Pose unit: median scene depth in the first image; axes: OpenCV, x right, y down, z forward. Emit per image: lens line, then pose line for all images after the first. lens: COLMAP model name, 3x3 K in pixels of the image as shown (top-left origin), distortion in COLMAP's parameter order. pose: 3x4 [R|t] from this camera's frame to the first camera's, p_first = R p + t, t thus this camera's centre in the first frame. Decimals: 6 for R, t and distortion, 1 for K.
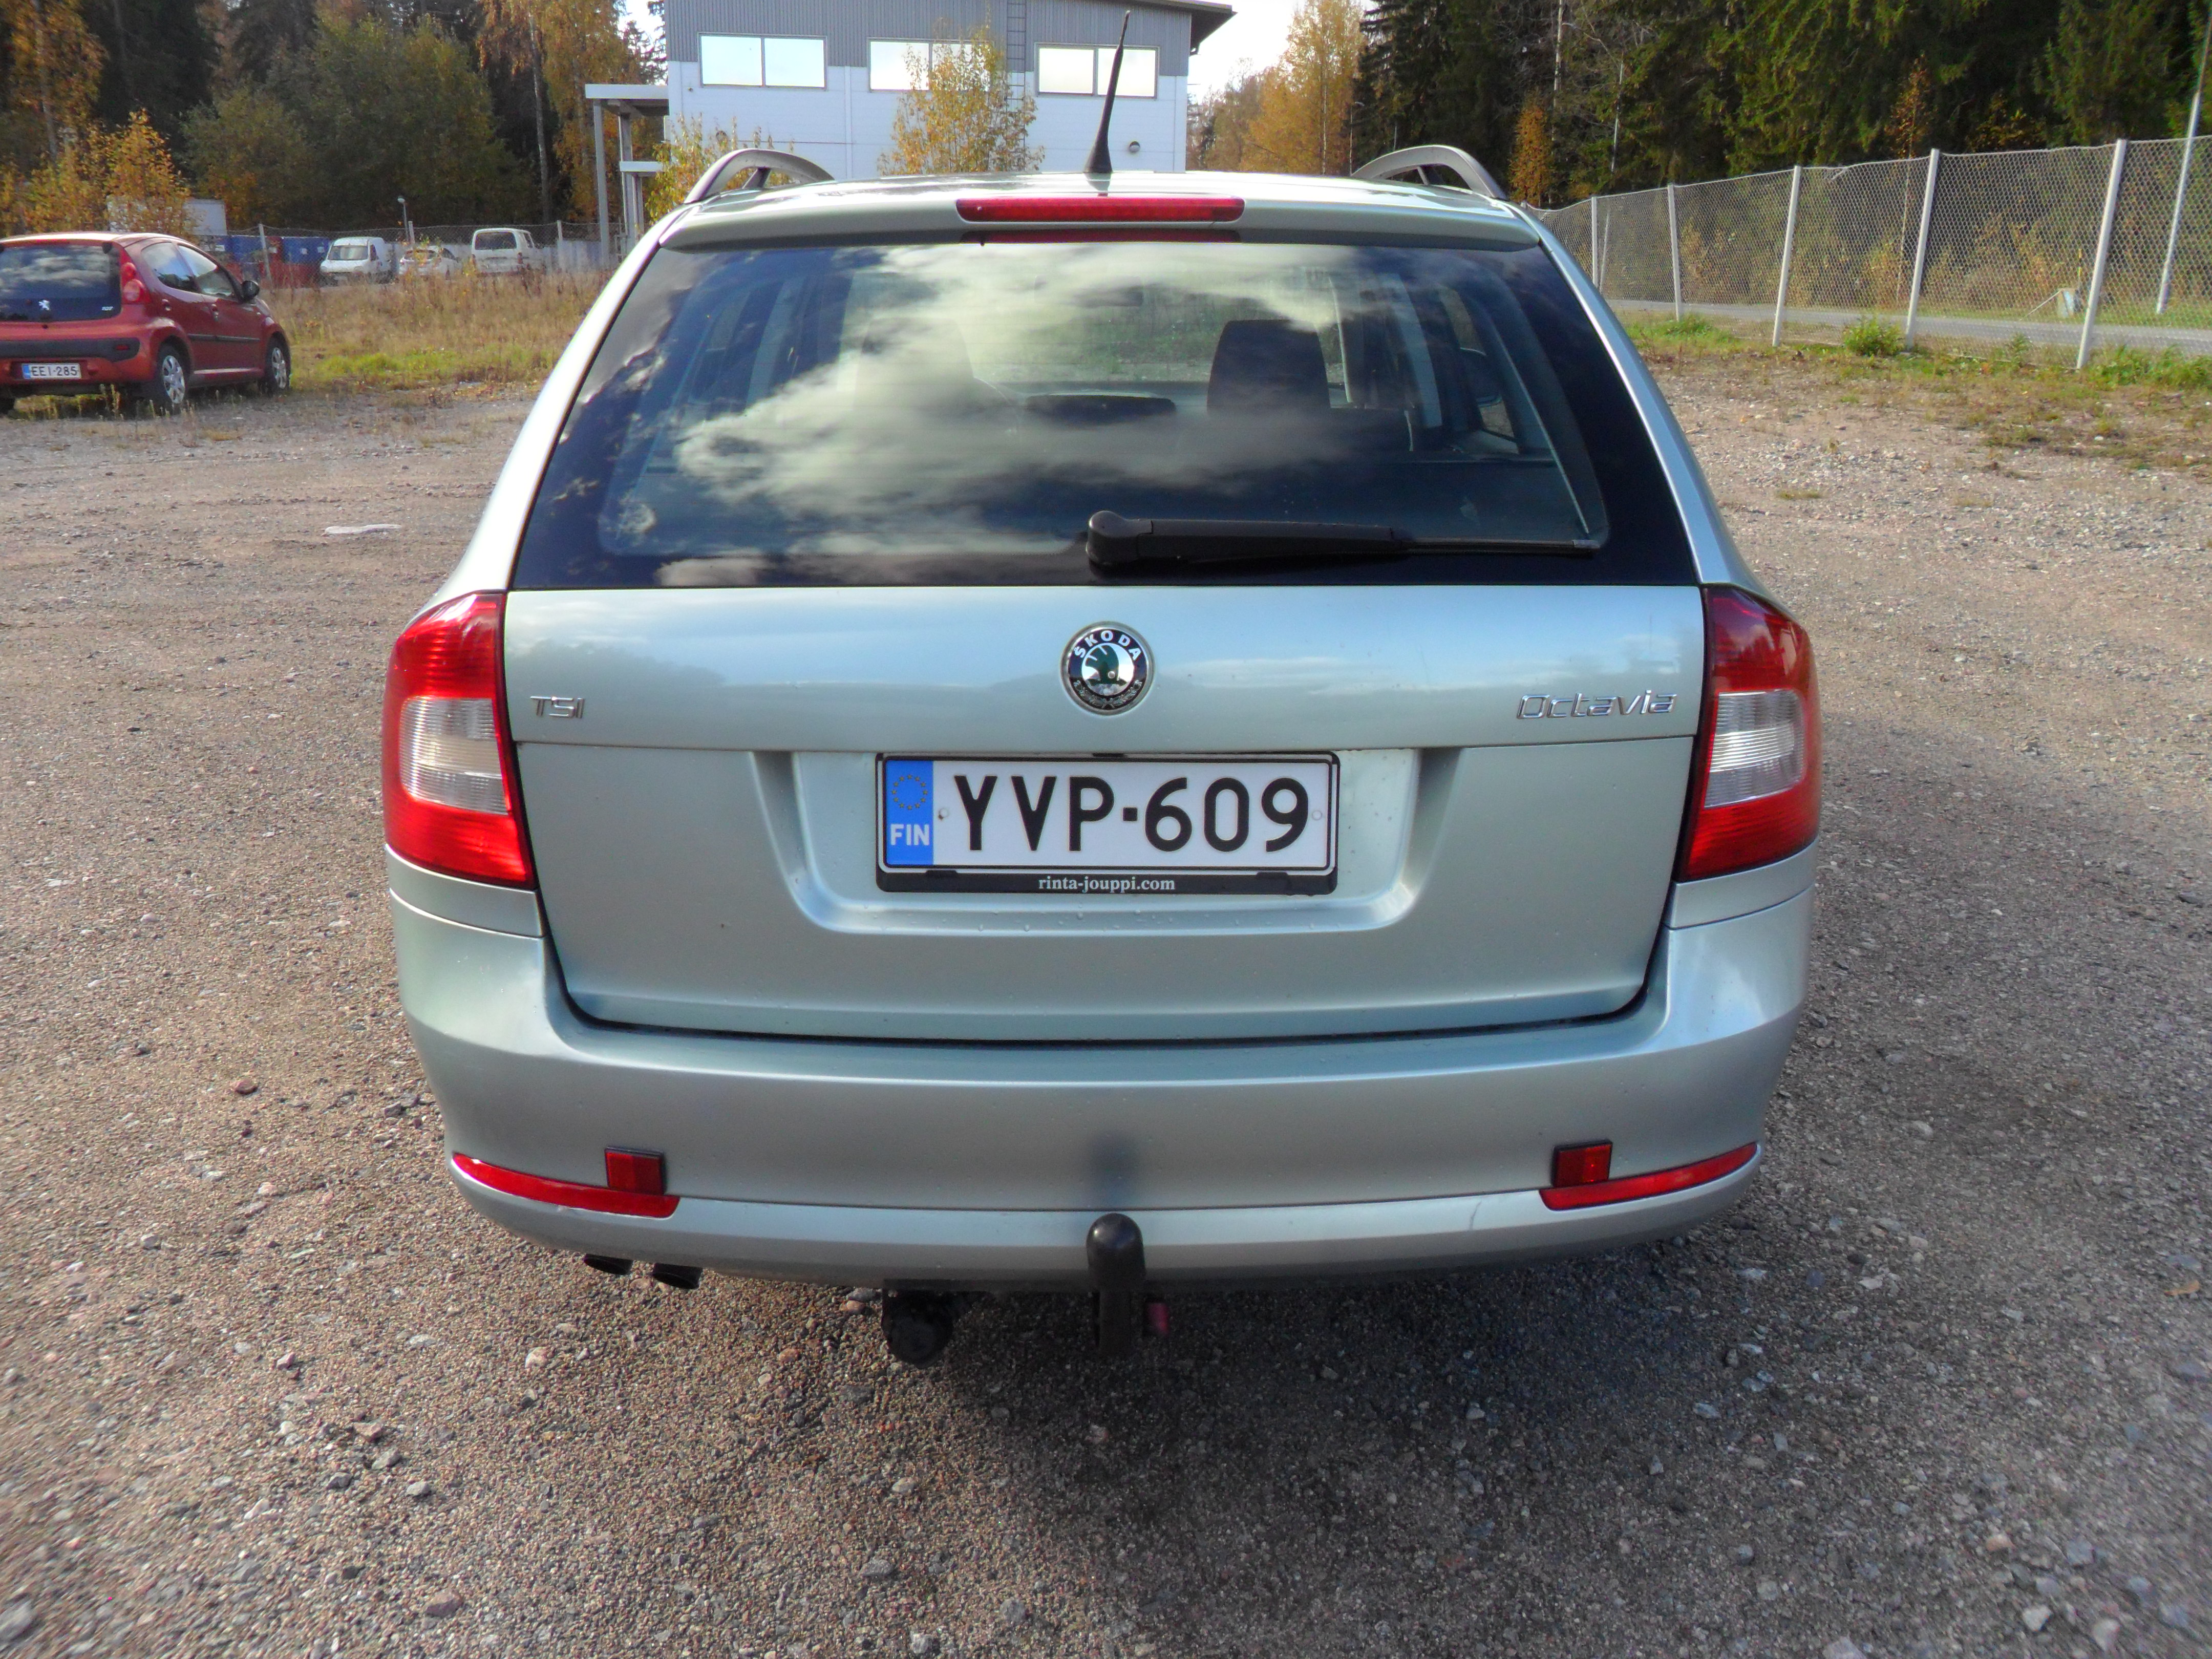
lens RADIAL K [[1800.9, 0, 1095.3], [0, 1800.9, 831.6], [0, 0, 1]] dist [-0.014359, 0.010110]
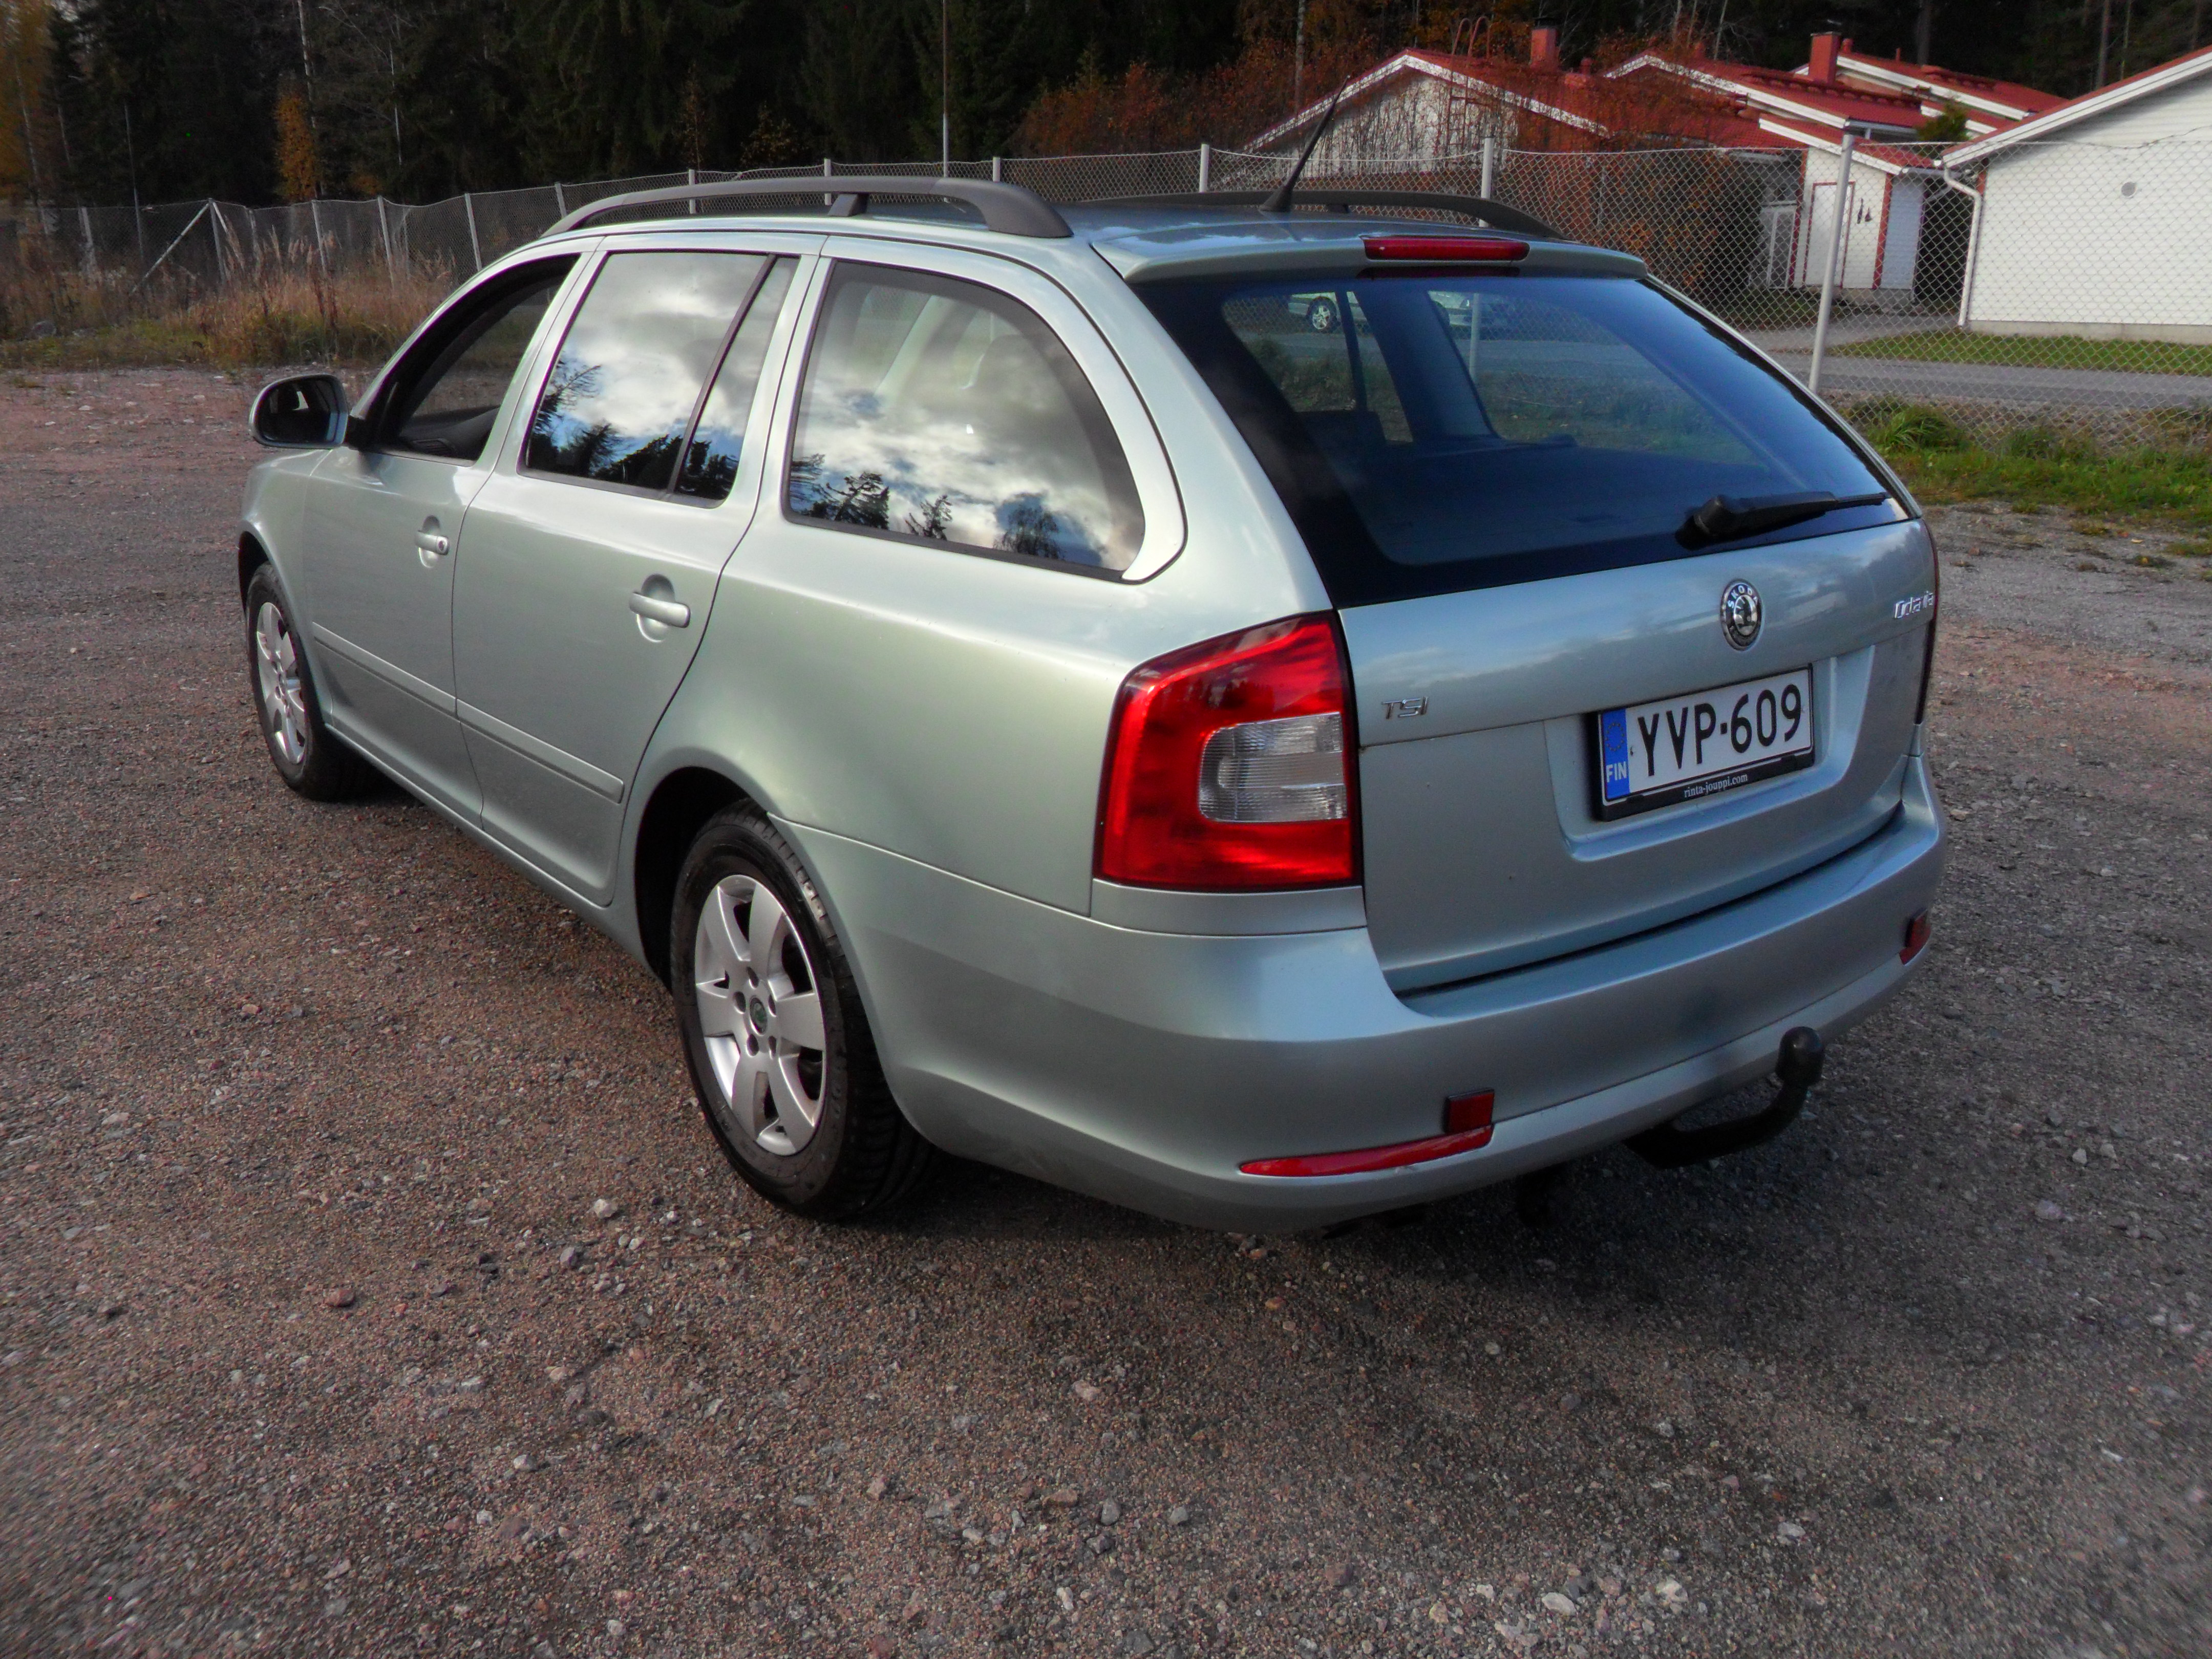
lens RADIAL K [[1800.9, 0, 1100.4], [0, 1800.9, 830.7], [0, 0, 1]] dist [-0.014359, 0.010110]
pose [[0.799395, -0.179830, 0.573261, -0.765133], [0.178286, 0.982179, 0.059492, -0.066024], [-0.573743, 0.054647, 0.817210, 0.149302]]
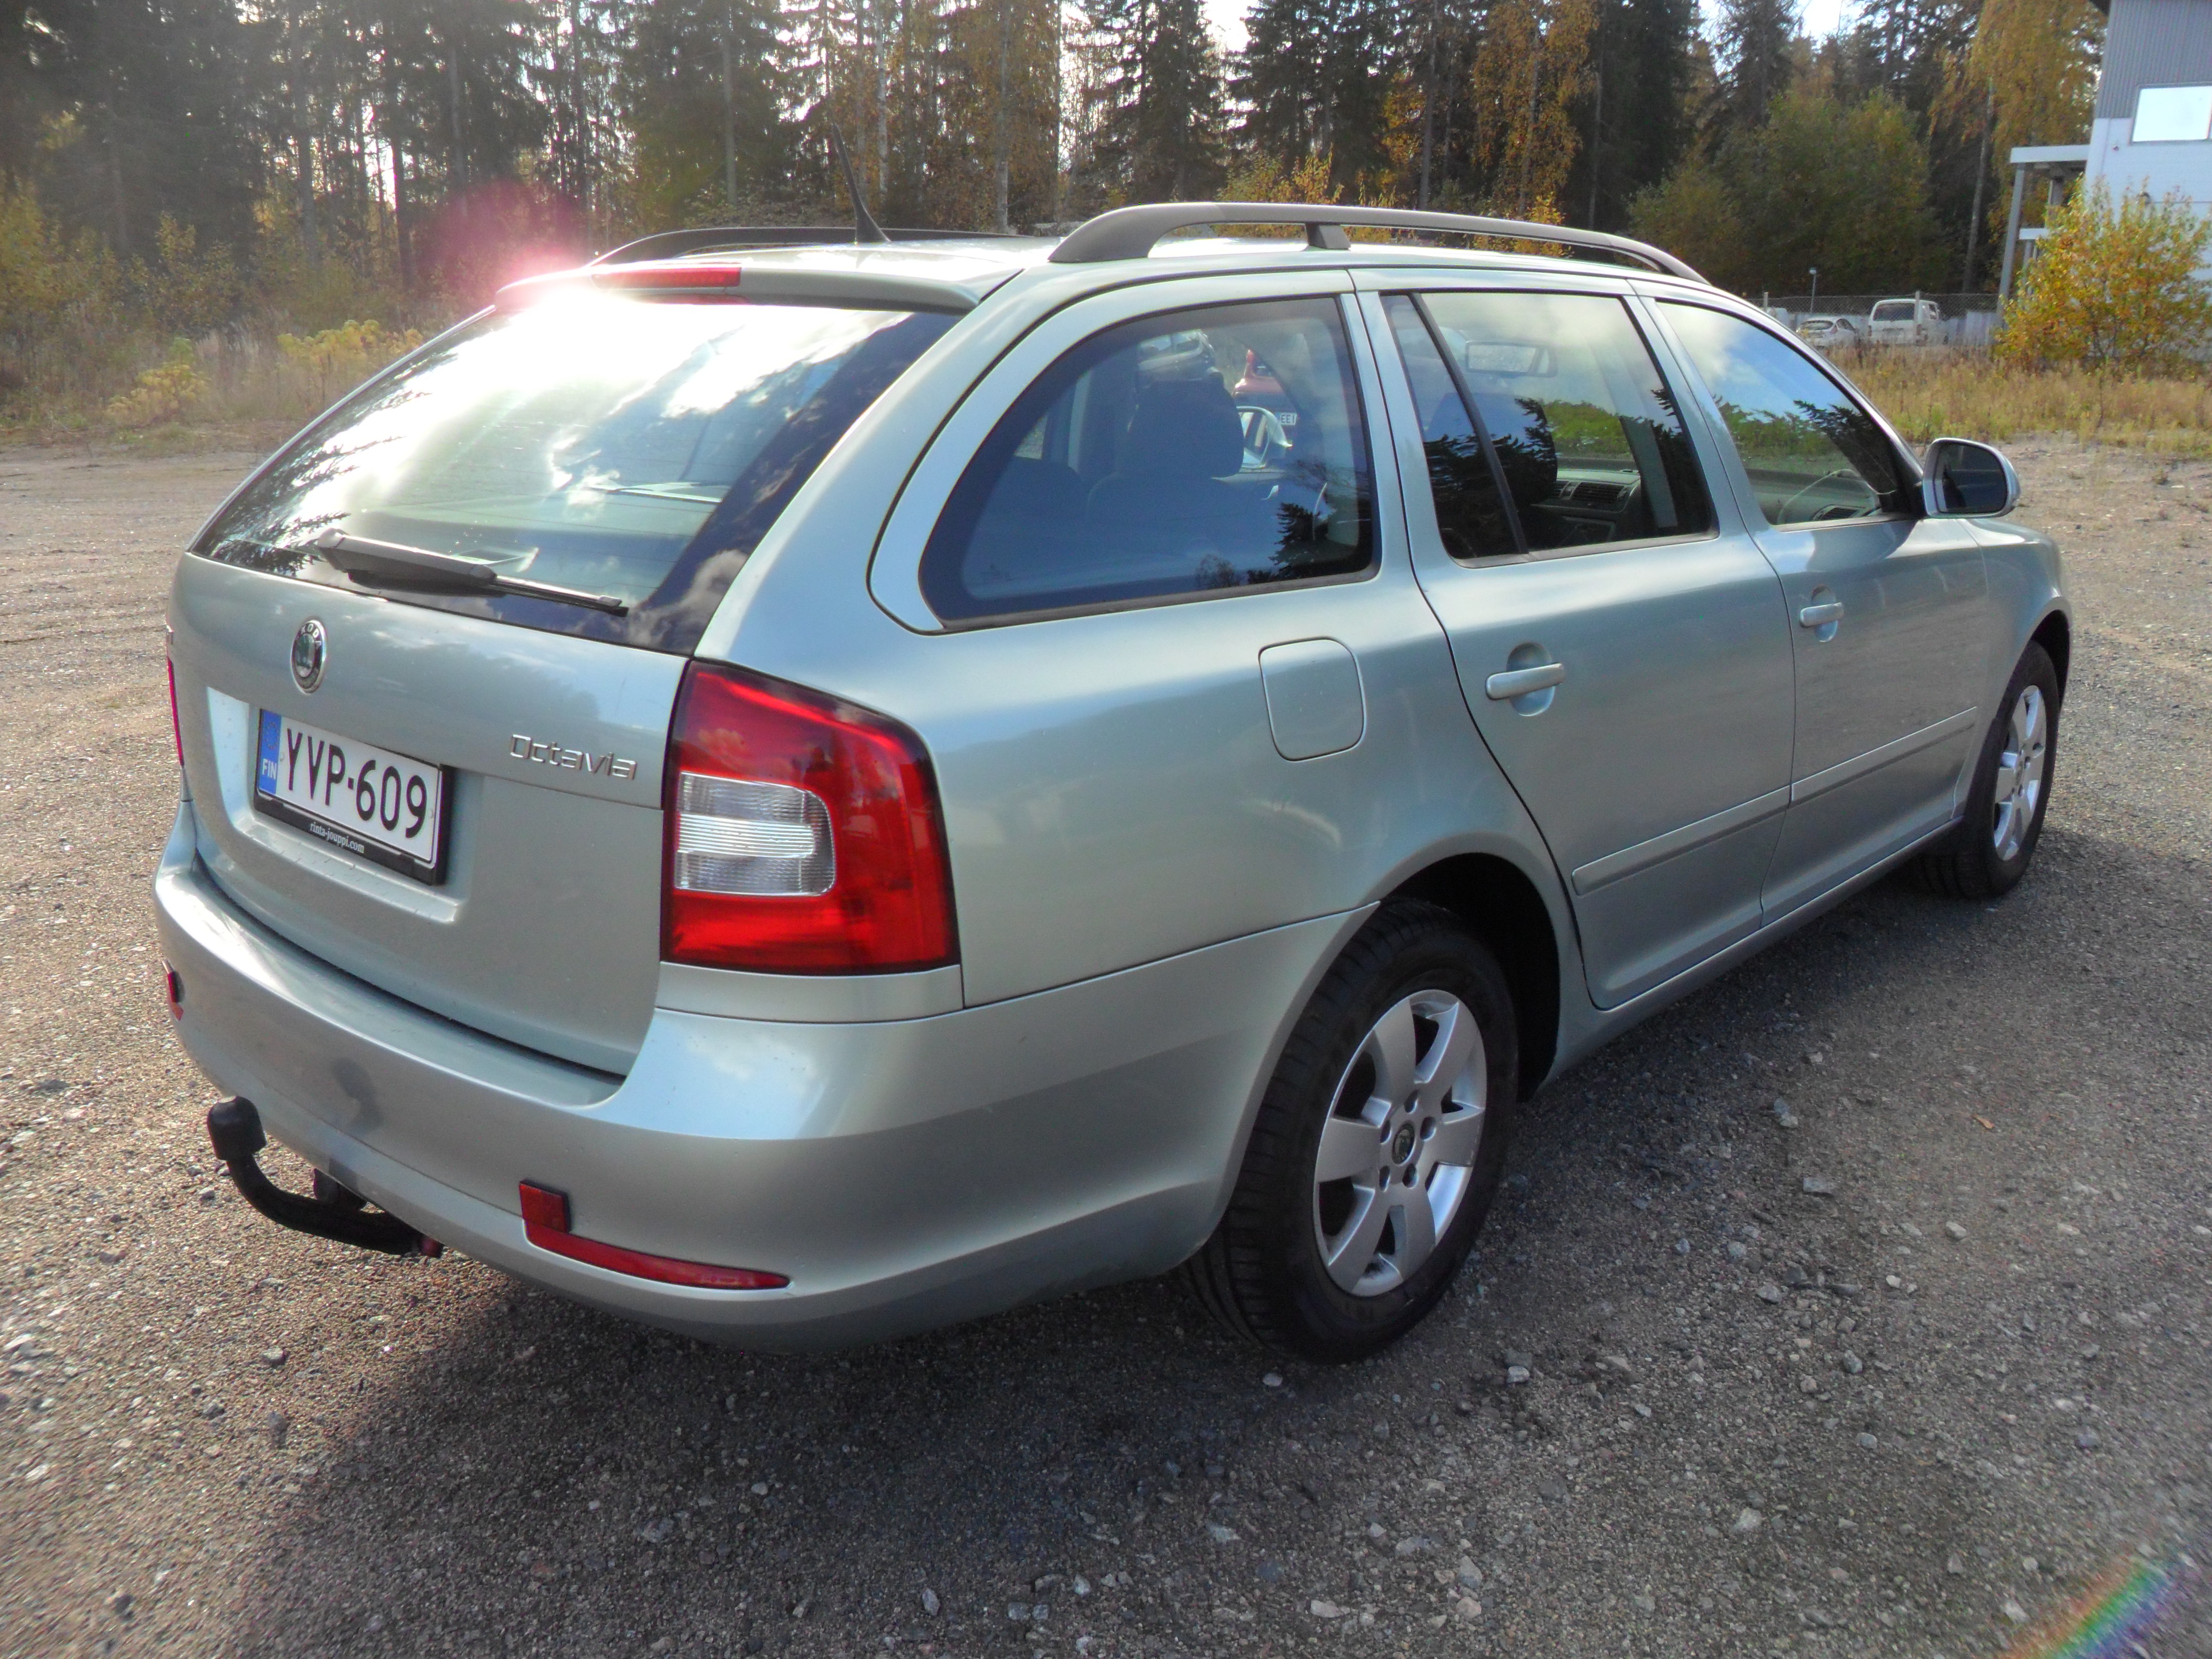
lens RADIAL K [[1800.9, 0, 1100.7], [0, 1800.9, 821.5], [0, 0, 1]] dist [-0.014359, 0.010110]
pose [[0.730841, 0.186766, -0.656498, 0.819535], [-0.213594, 0.976107, 0.039909, -0.097209], [0.648266, 0.111057, 0.753271, 0.304896]]
